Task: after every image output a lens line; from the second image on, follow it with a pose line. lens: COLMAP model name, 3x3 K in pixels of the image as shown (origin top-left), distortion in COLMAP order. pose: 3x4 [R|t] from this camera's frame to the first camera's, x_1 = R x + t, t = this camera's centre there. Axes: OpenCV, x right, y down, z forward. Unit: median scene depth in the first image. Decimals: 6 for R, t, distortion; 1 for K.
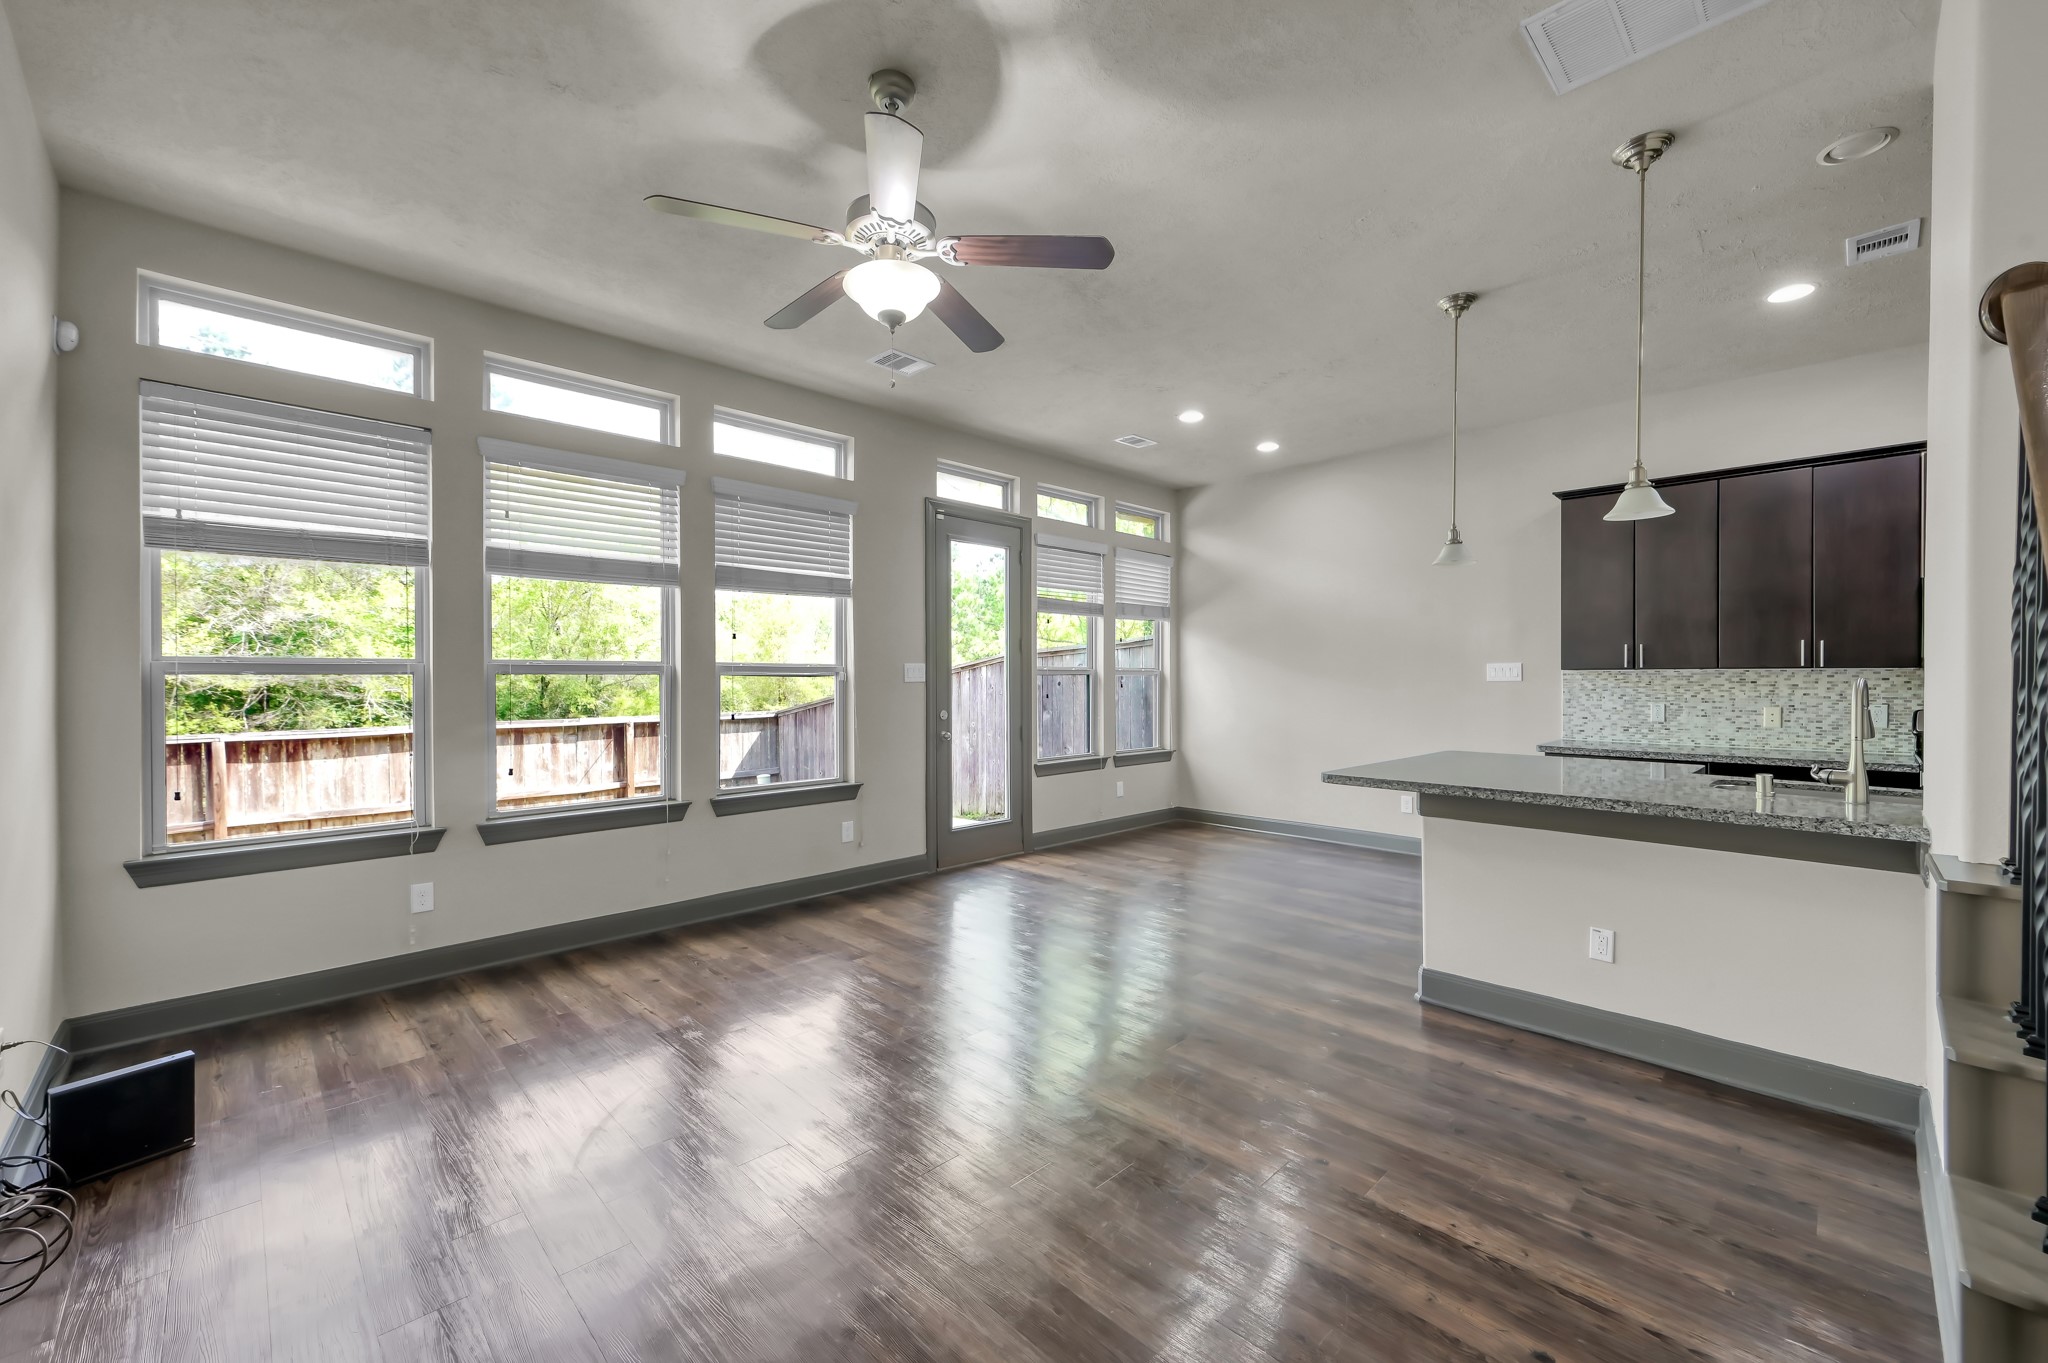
lens RADIAL K [[821.3, 0, 1059.1], [0, 821.3, 683.8], [0, 0, 1]] dist [0.002881, -0.000488]
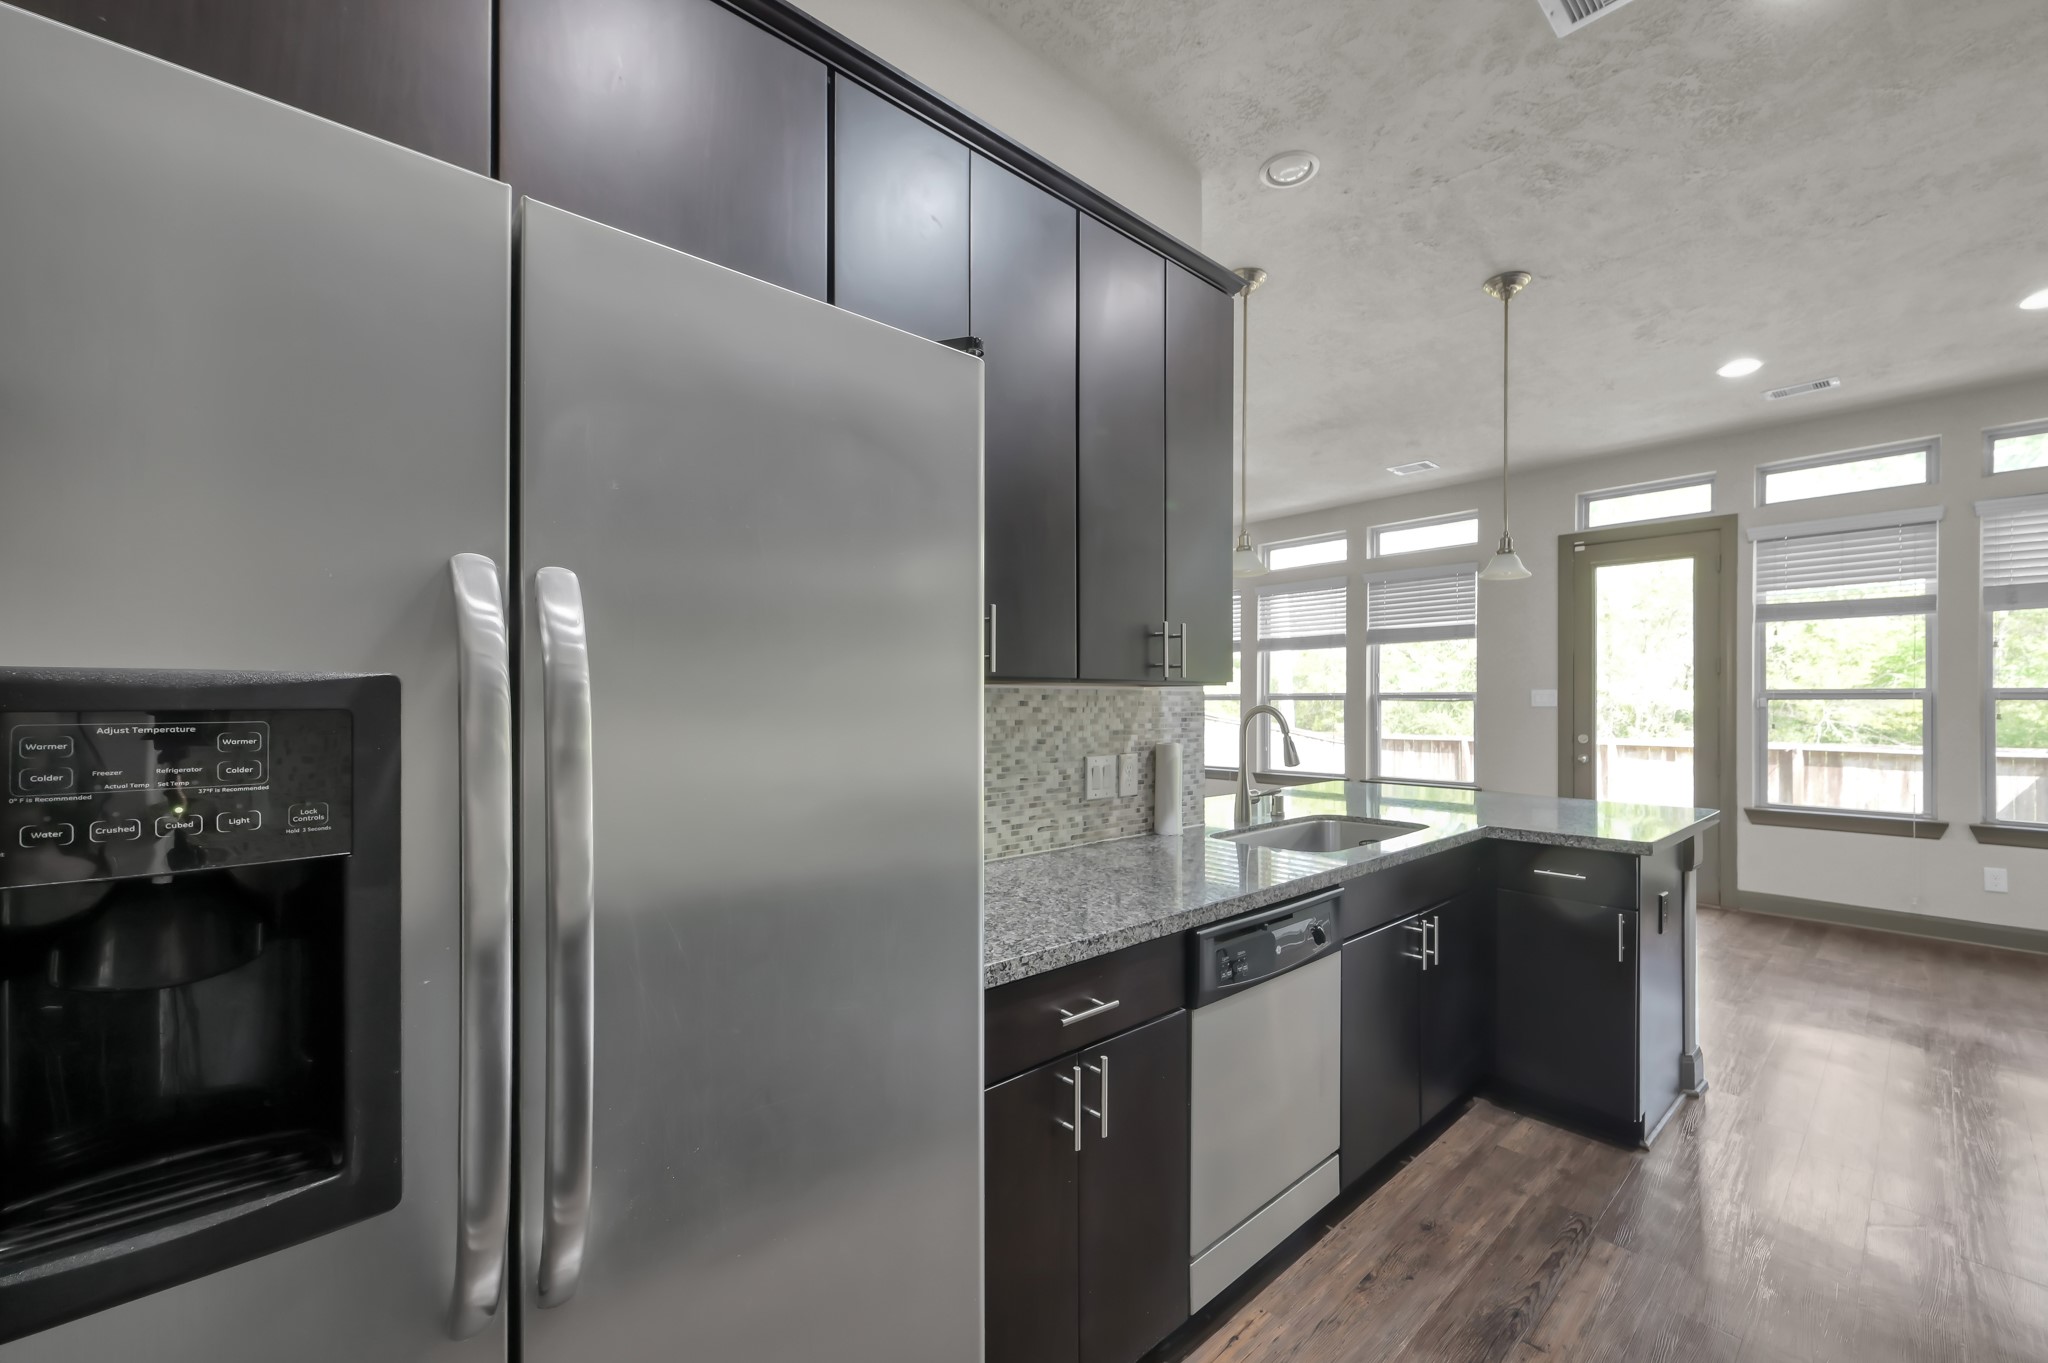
lens RADIAL K [[821.3, 0, 1010.2], [0, 821.3, 698.9], [0, 0, 1]] dist [0.002881, -0.000488]
pose [[-0.081965, -0.002404, -0.996632, 1.041925], [-0.007575, 0.999970, -0.001789, -0.005154], [0.996606, 0.007402, -0.081981, 0.392197]]
